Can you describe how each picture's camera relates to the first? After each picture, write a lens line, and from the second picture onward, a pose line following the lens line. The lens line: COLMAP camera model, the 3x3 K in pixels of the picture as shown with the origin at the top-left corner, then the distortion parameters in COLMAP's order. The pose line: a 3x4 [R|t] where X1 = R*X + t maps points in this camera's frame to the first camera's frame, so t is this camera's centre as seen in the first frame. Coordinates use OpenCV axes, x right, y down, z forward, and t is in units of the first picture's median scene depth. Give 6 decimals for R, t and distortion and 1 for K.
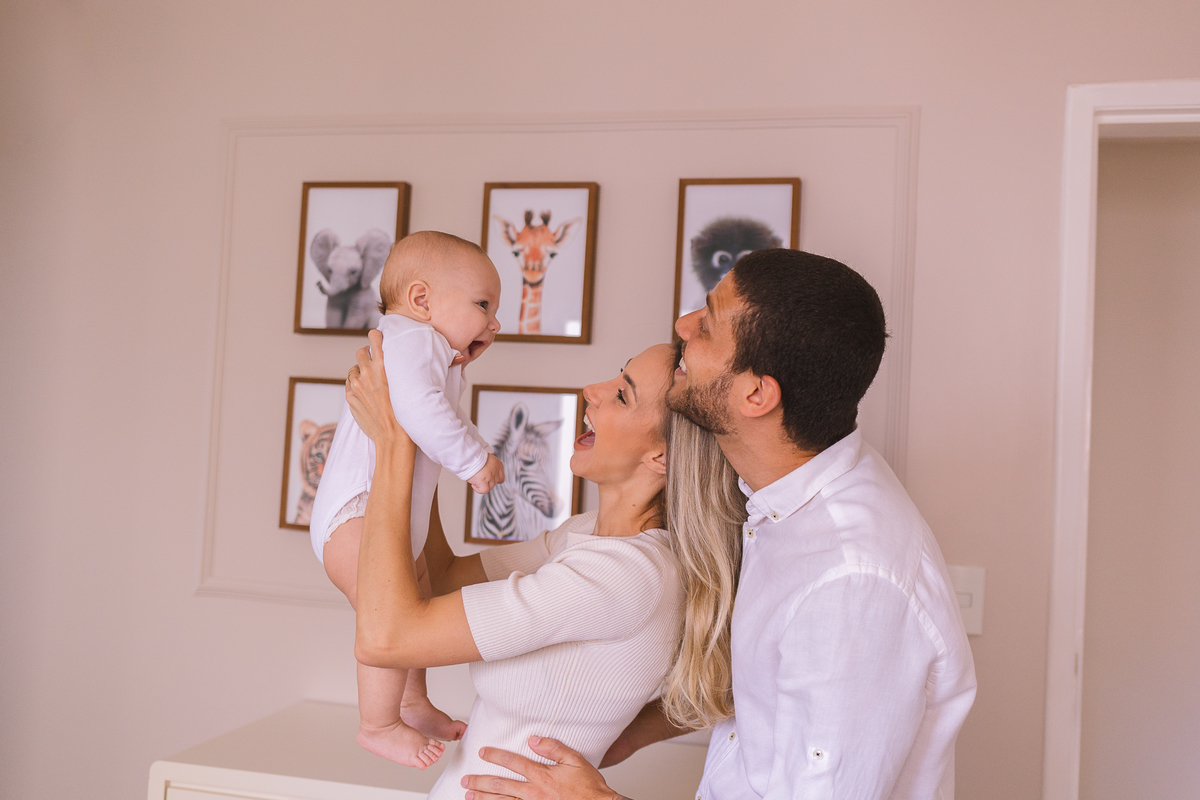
lens RADIAL K [[1225.3, 0, 600.0], [0, 1225.3, 400.0], [0, 0, 1]] dist [0.004528, 0.015142]
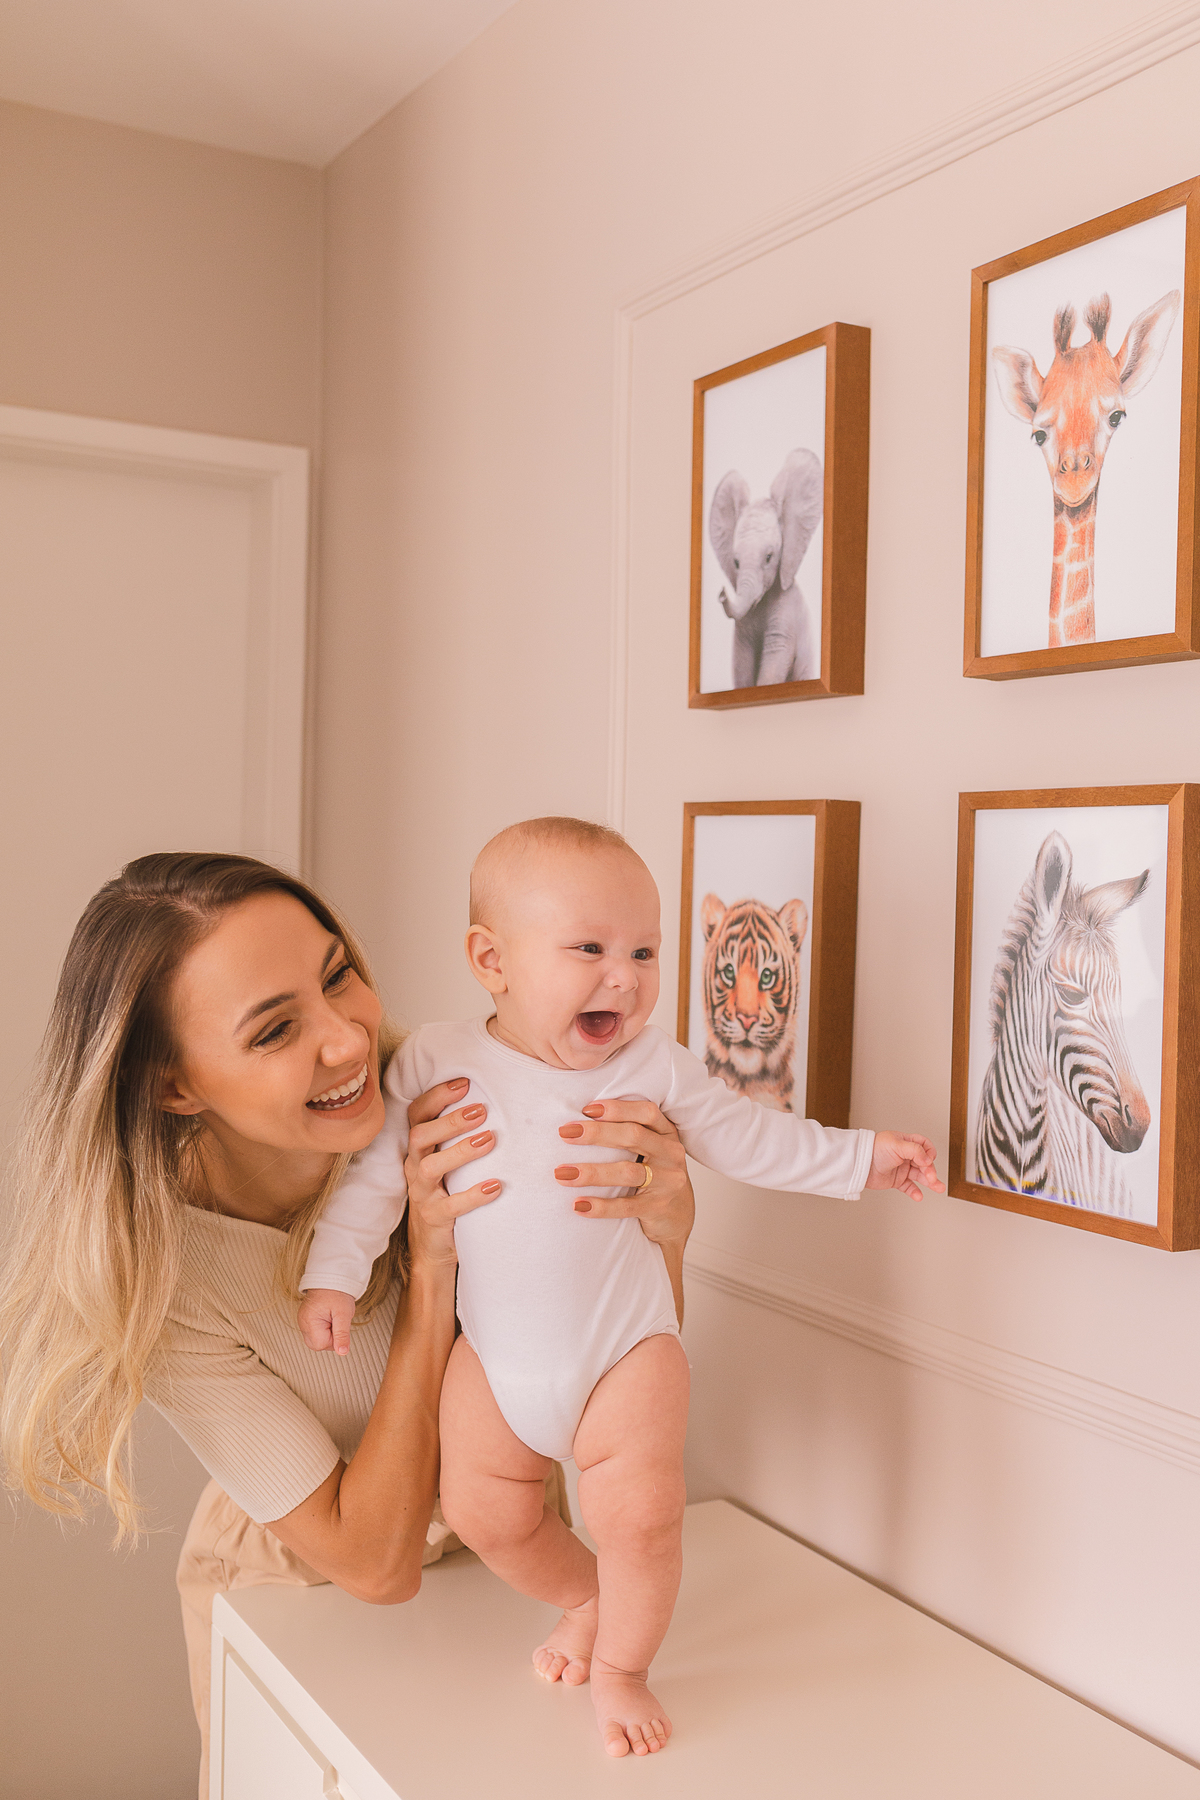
lens RADIAL K [[1837.9, 0, 600.0], [0, 1837.9, 900.0], [0, 0, 1]] dist [0.004528, 0.015142]
pose [[0.698473, -0.024866, -0.715205, 0.236853], [0.042109, 0.999093, 0.006388, 0.012848], [0.714397, -0.034579, 0.698886, 0.509327]]
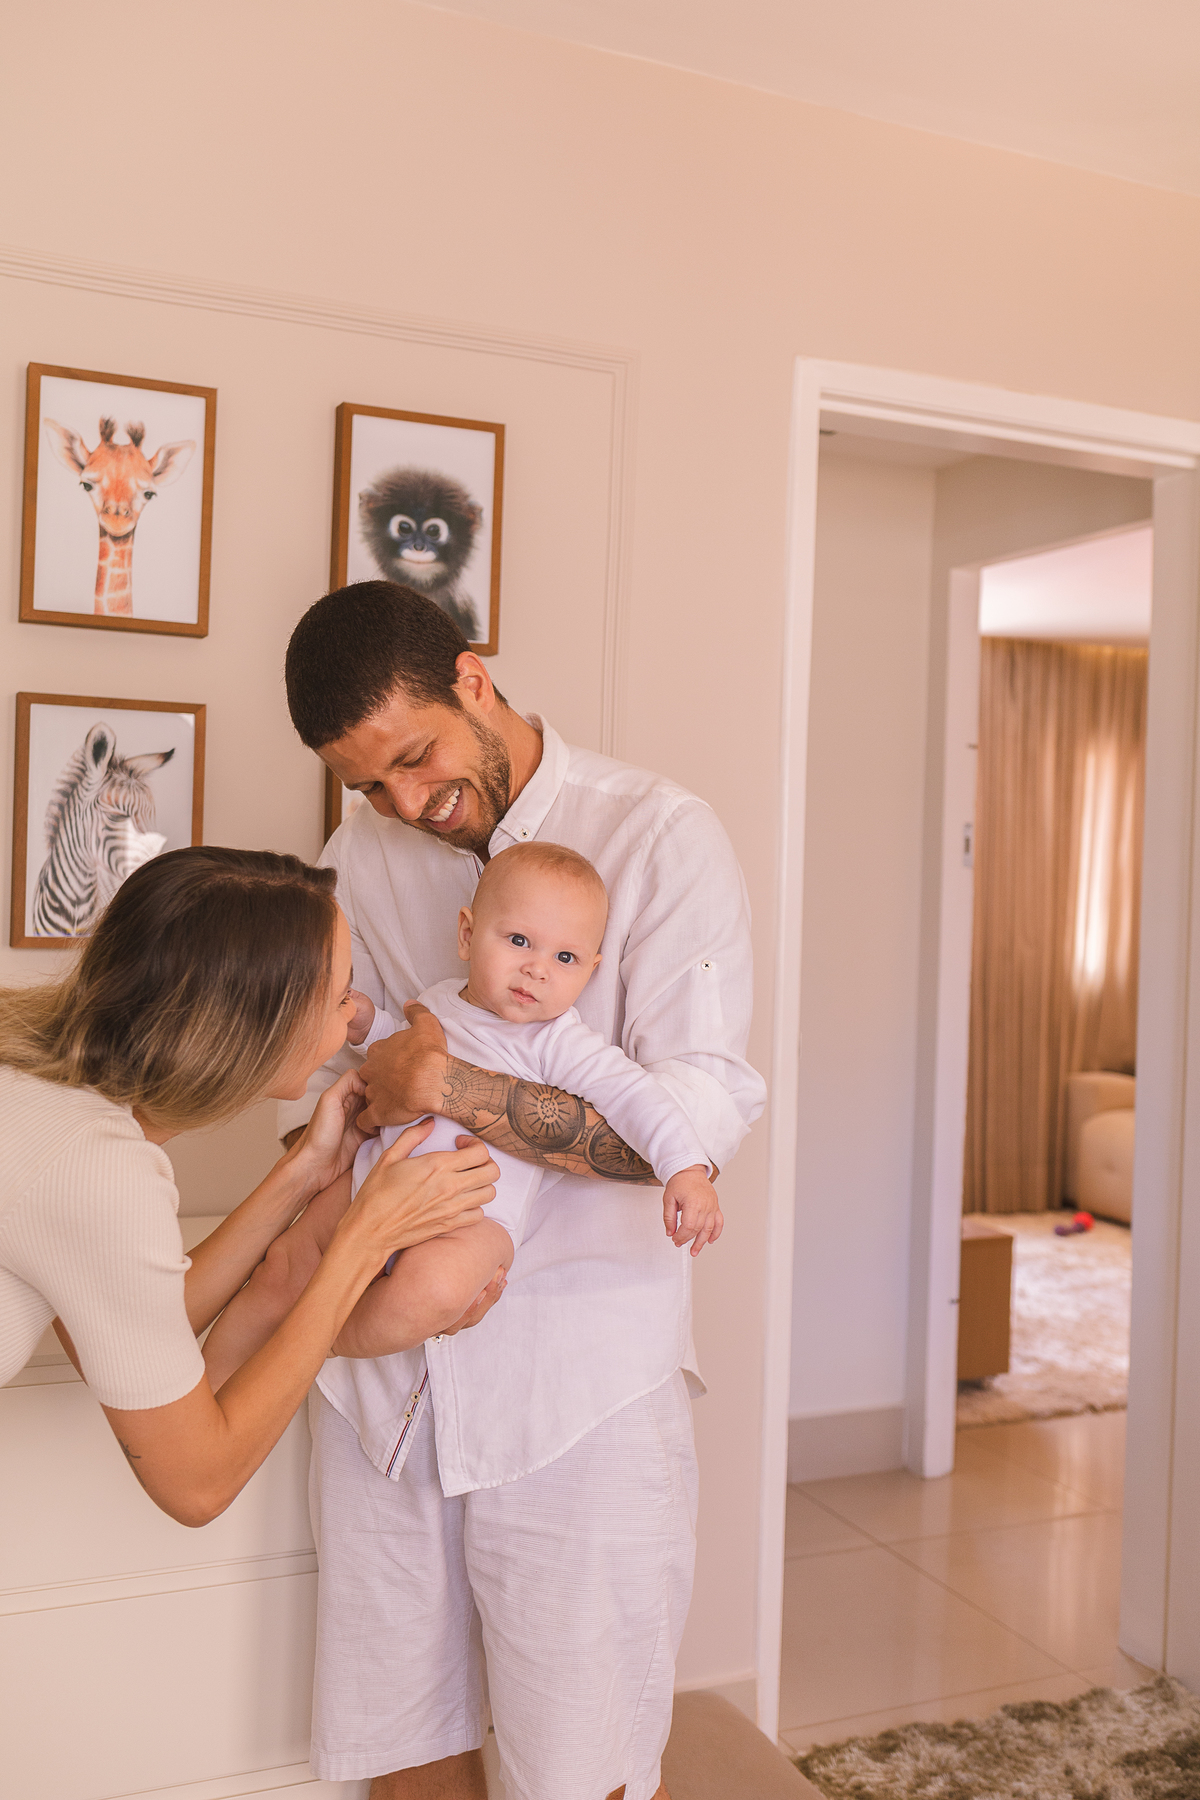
lens RADIAL K [[1837.9, 0, 600.0], [0, 1837.9, 900.0], [0, 0, 1]] dist [0.004528, 0.015142]
pose [[0.773091, -0.035476, 0.633302, -0.473394], [-0.016931, 0.996925, 0.076513, 0.016068], [-0.634069, -0.069874, 0.770113, 0.090505]]
